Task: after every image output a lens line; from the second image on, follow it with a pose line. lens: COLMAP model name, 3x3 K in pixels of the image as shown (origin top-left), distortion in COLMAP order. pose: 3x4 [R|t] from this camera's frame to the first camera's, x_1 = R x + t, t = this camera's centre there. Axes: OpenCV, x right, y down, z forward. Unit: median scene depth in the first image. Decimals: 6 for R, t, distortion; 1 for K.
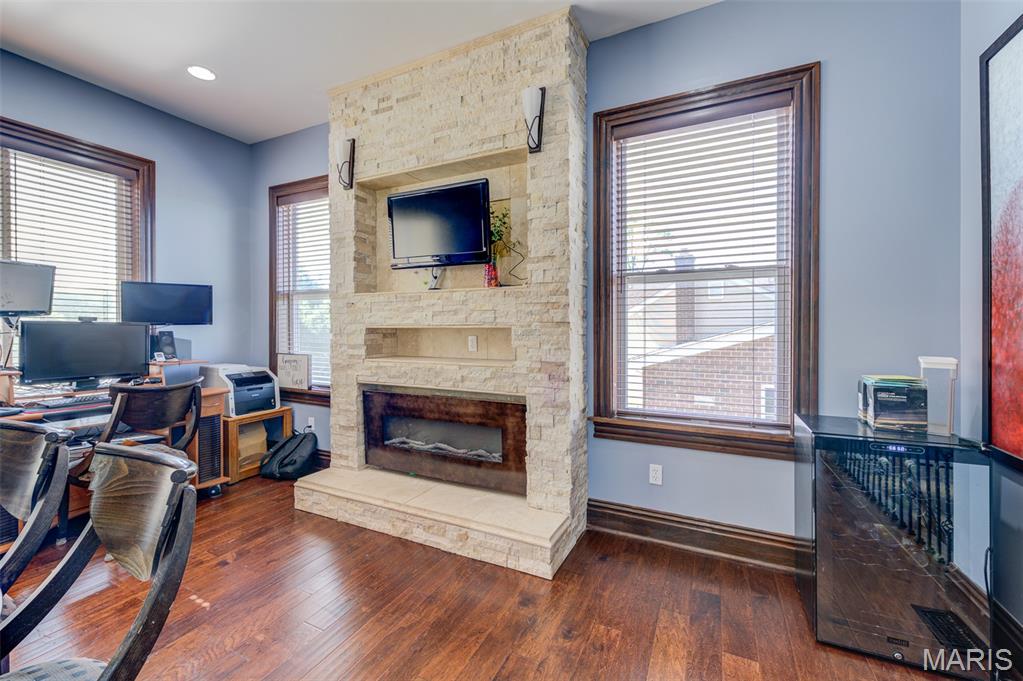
lens RADIAL K [[418.5, 0, 504.8], [0, 418.5, 322.2], [0, 0, 1]] dist [-0.000248, 0.000076]
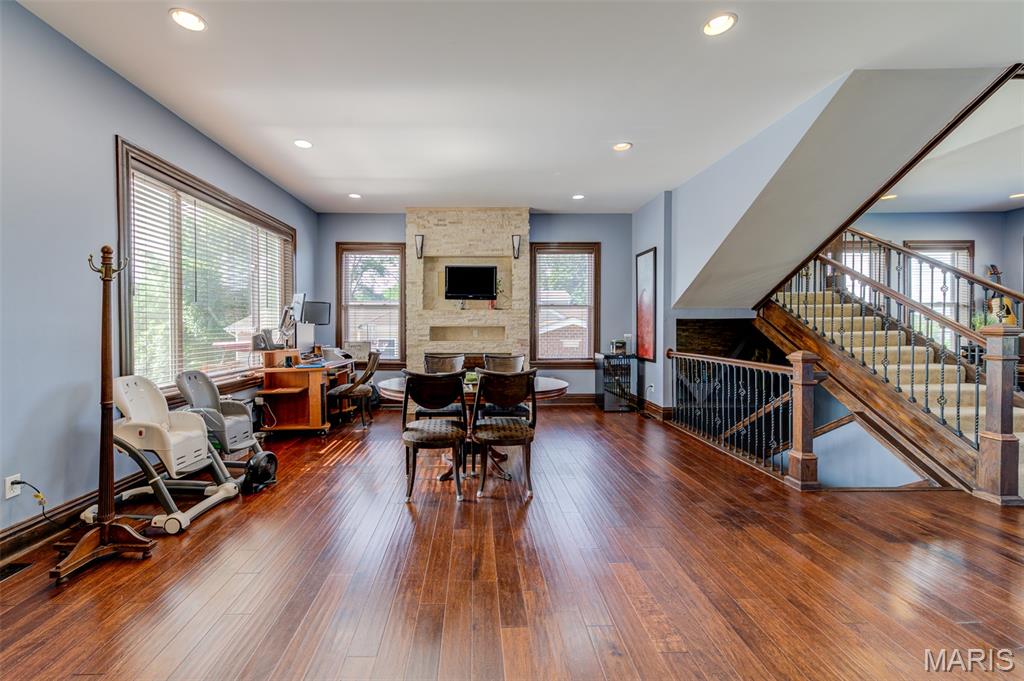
lens RADIAL K [[419.4, 0, 506.8], [0, 419.4, 312.3], [0, 0, 1]] dist [0.001154, 0.000059]
pose [[0.864622, 0.014374, 0.502217, -1.193991], [-0.003412, 0.999736, -0.022740, -0.013081], [-0.502411, 0.017948, 0.864443, -1.136363]]
